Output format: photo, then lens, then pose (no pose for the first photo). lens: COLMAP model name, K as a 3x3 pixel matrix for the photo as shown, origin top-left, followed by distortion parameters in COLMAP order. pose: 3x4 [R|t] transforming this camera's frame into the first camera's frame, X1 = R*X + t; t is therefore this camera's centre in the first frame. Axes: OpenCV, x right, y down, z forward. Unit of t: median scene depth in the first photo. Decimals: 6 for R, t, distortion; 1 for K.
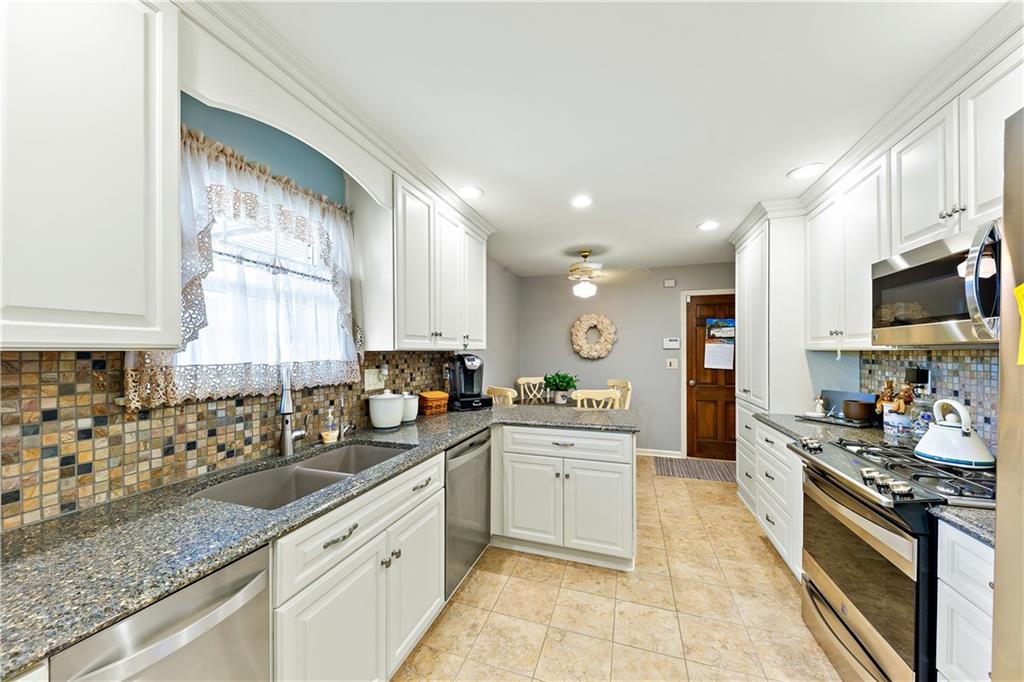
lens RADIAL K [[357.9, 0, 509.0], [0, 357.9, 346.1], [0, 0, 1]] dist [0.001638, -0.002199]
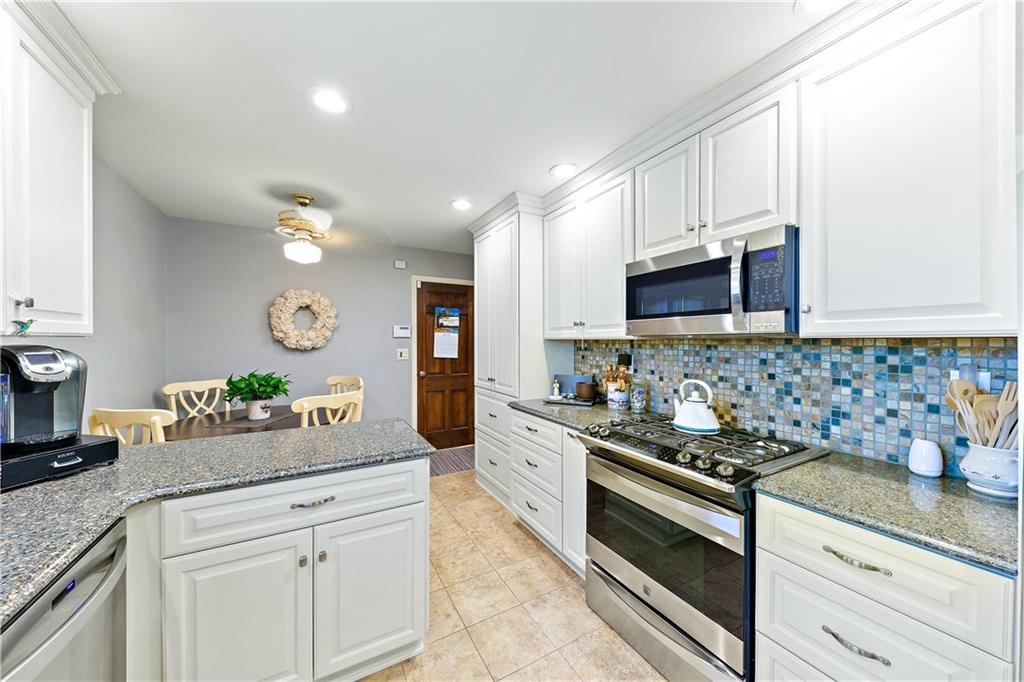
lens RADIAL K [[356.9, 0, 511.3], [0, 356.9, 342.4], [0, 0, 1]] dist [0.012339, -0.006876]
pose [[0.673259, -0.001959, 0.739404, -0.049827], [-0.012830, 0.999815, 0.014331, 0.006818], [-0.739296, -0.019135, 0.673109, 0.338500]]
